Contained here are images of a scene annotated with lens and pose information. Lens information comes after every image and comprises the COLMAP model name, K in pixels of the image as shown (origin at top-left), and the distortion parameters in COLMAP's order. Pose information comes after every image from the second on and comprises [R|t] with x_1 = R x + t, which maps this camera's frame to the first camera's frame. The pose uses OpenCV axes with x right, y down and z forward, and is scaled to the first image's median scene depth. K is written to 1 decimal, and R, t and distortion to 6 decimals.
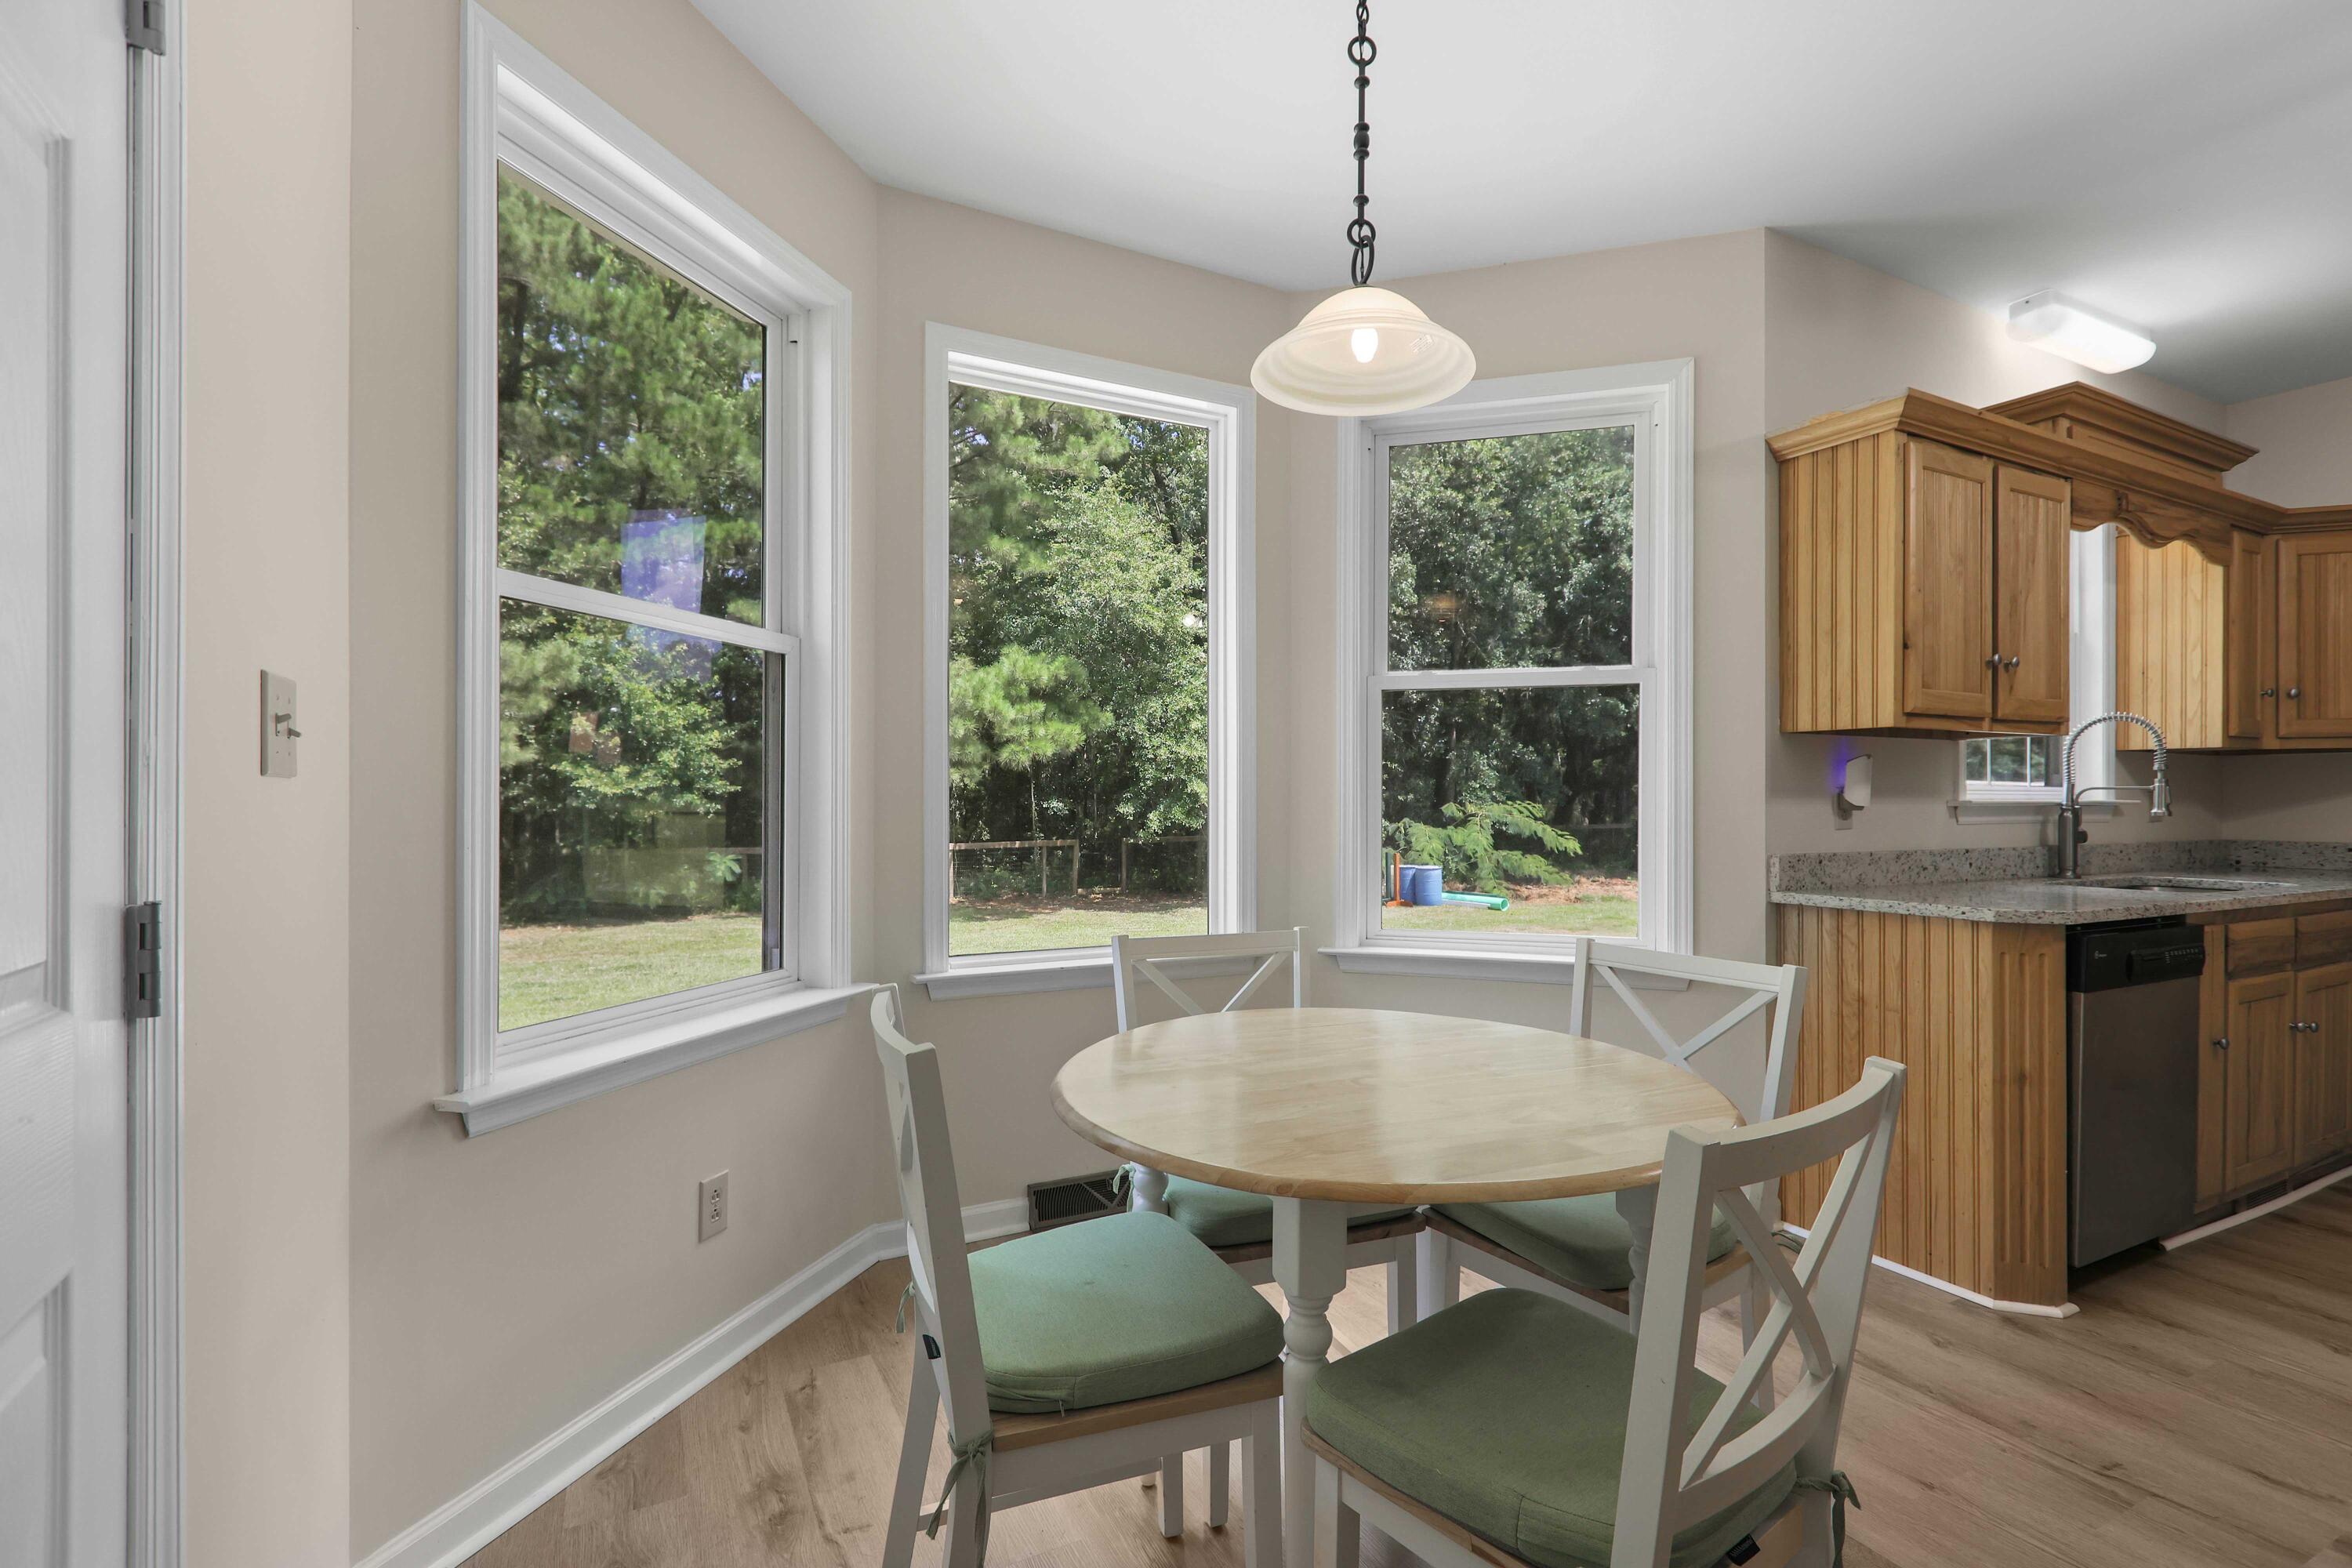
lens RADIAL K [[1070.5, 0, 1175.3], [0, 1070.5, 798.0], [0, 0, 1]] dist [0.025688, 0.001296]
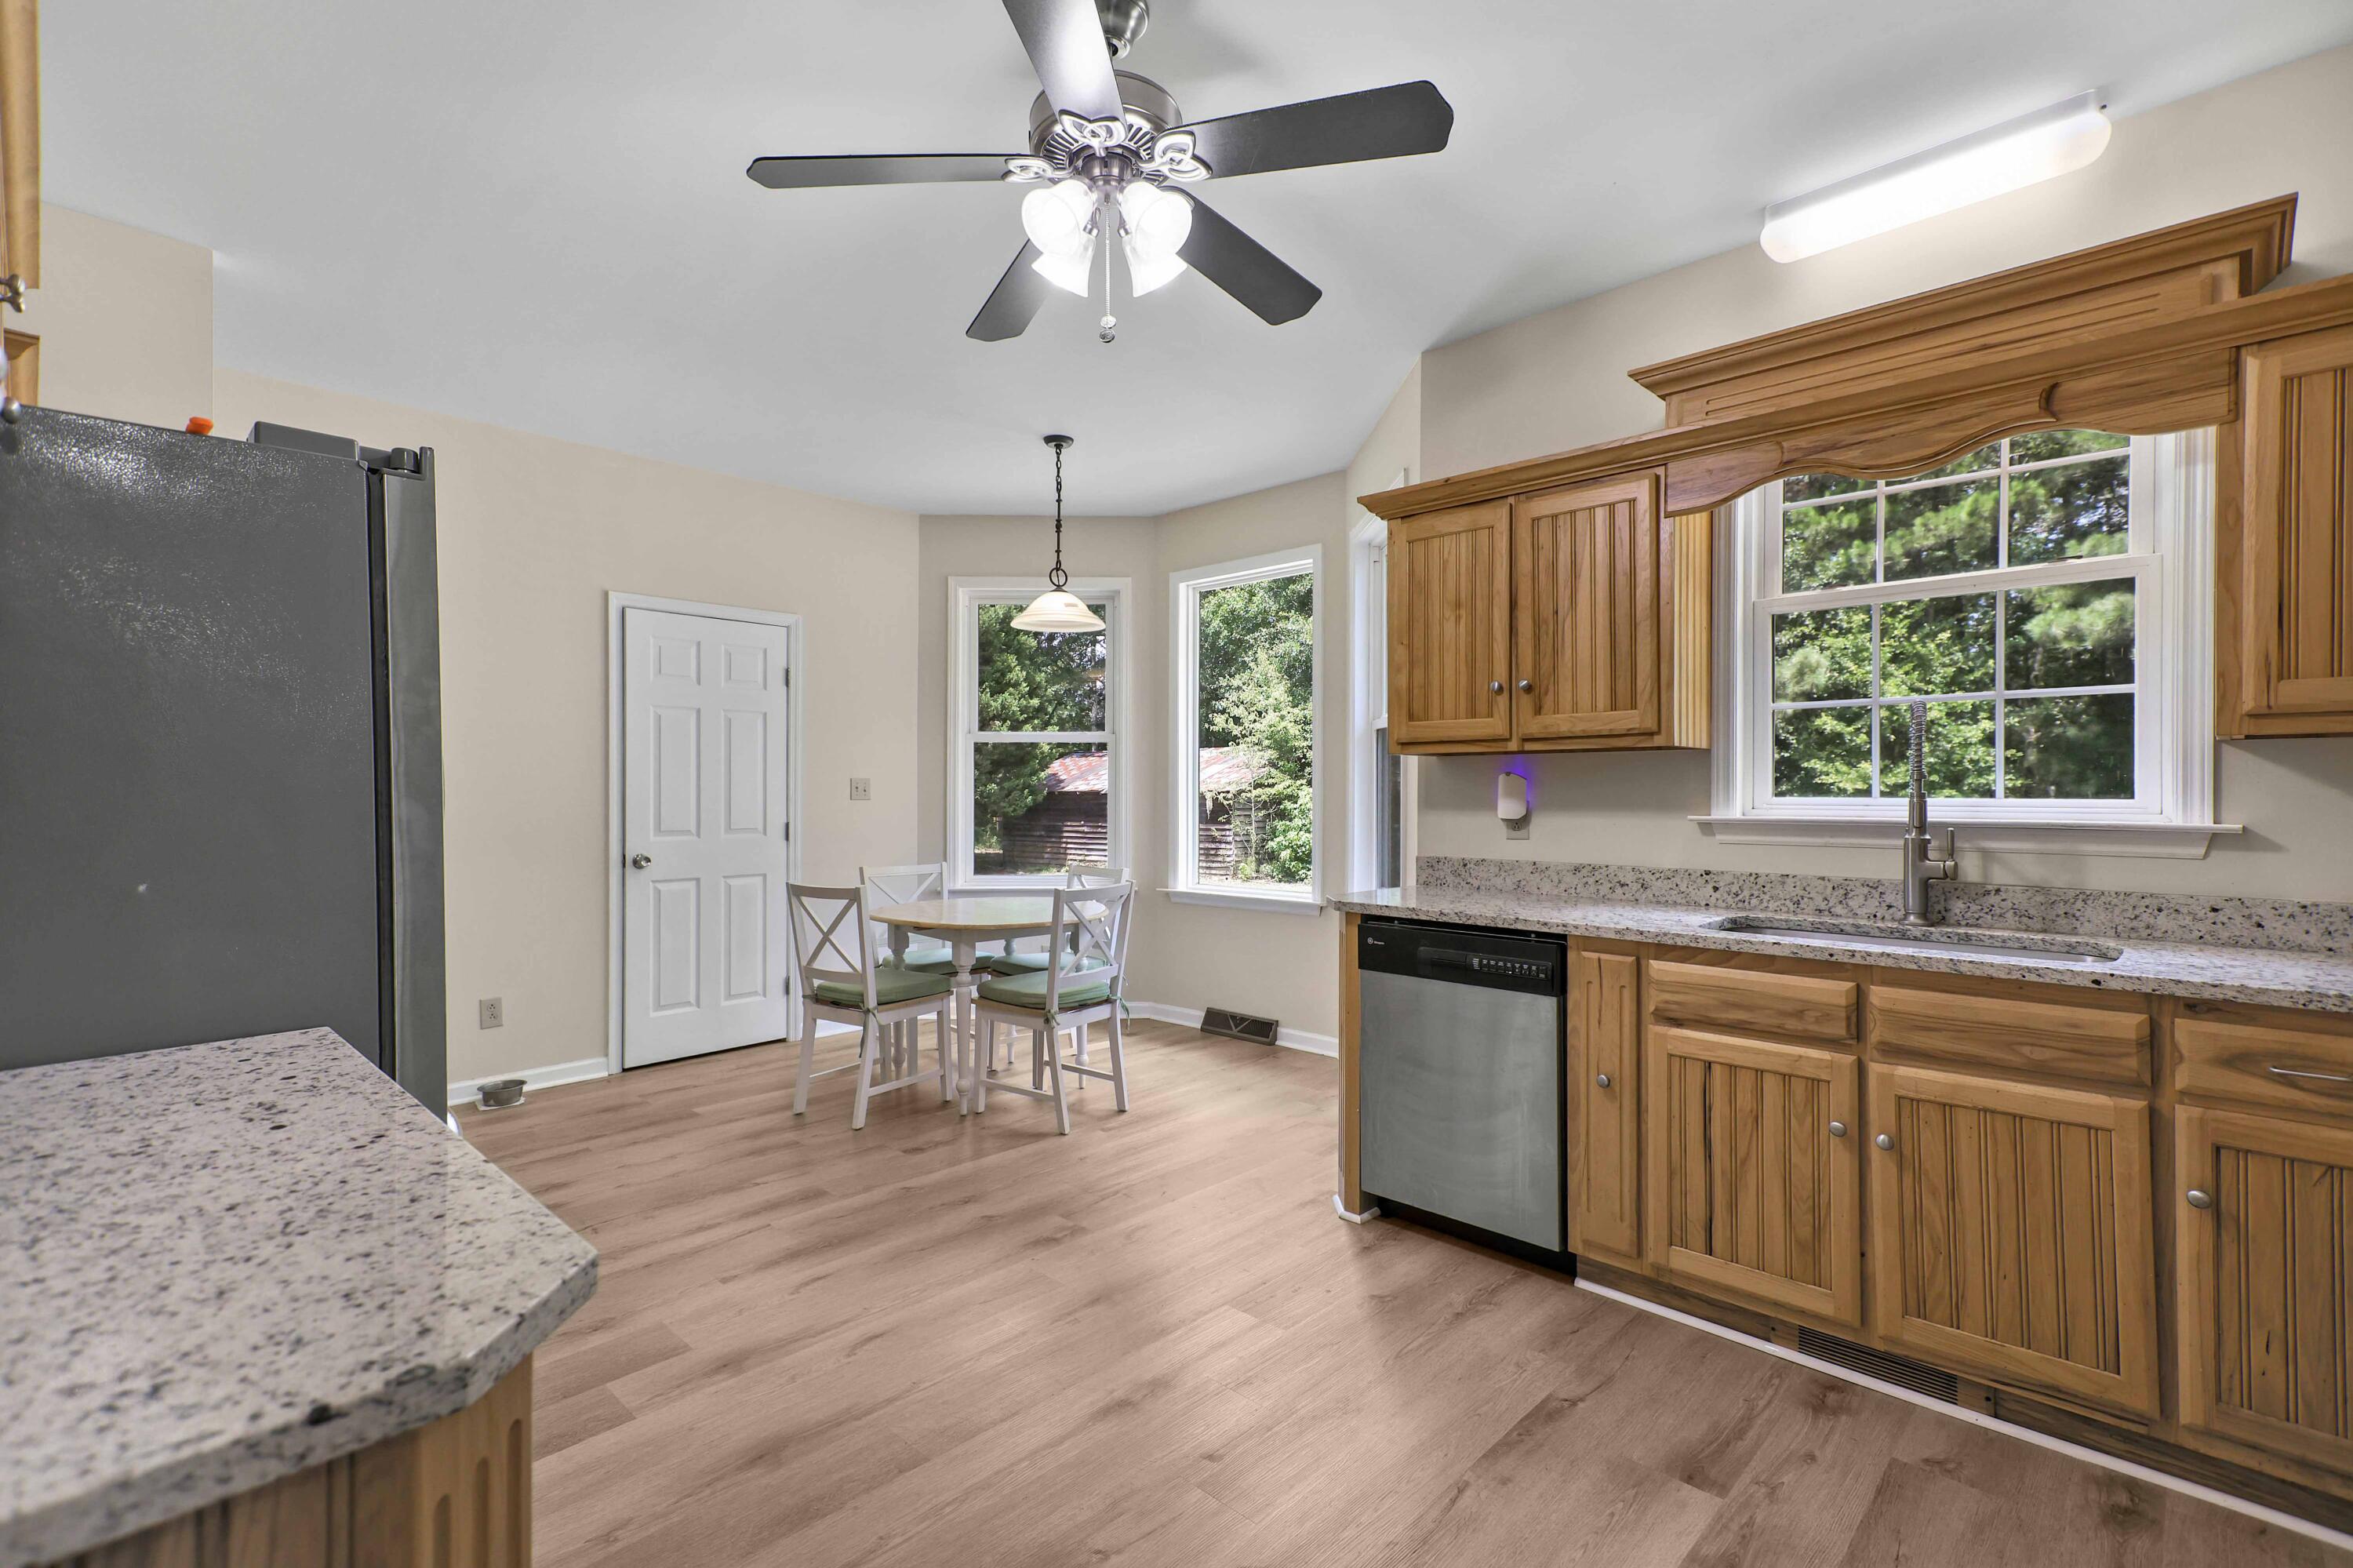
lens RADIAL K [[1071.0, 0, 1163.2], [0, 1071.0, 784.0], [0, 0, 1]] dist [0.025688, 0.001296]
pose [[0.303570, -0.005792, -0.952791, 1.573027], [0.001474, 0.999983, -0.005609, -0.021530], [0.952808, 0.000298, 0.303574, 0.341034]]
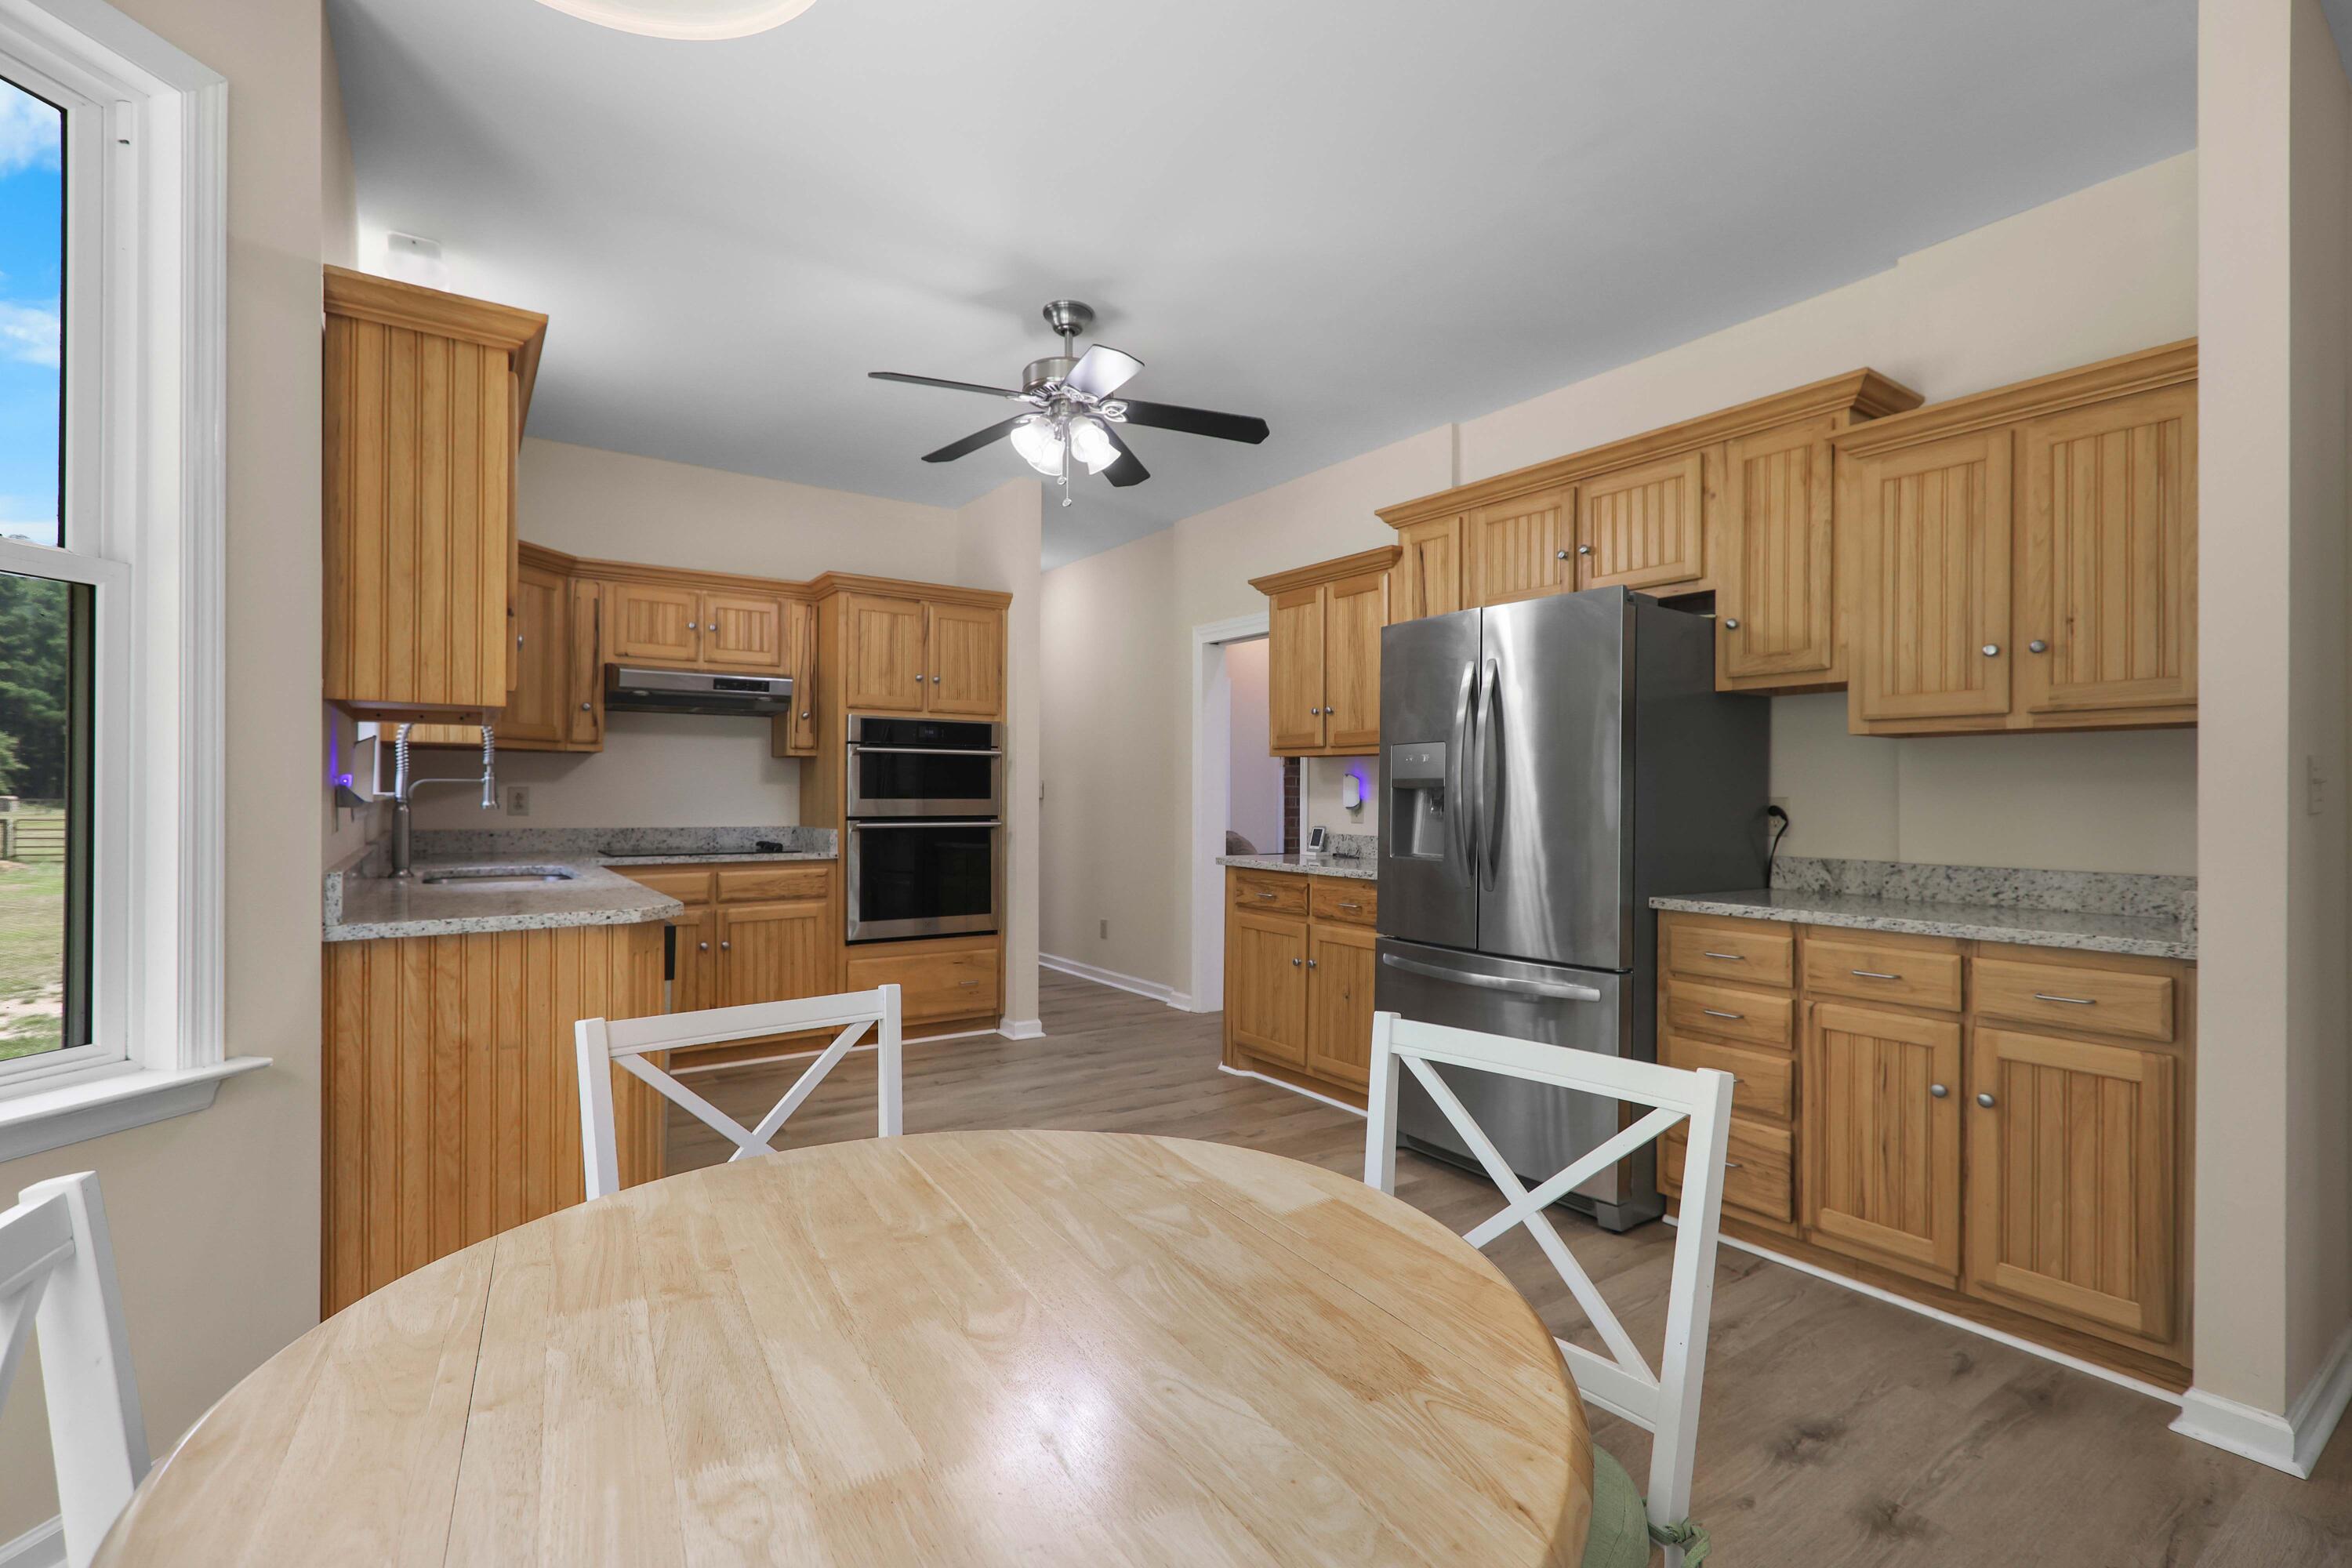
lens RADIAL K [[1070.5, 0, 1167.9], [0, 1070.5, 784.2], [0, 0, 1]] dist [0.025688, 0.001296]
pose [[-0.122001, 0.007137, 0.992504, -0.190835], [-0.006330, 0.999948, -0.007969, -0.002945], [-0.992510, -0.007255, -0.121950, 0.495114]]
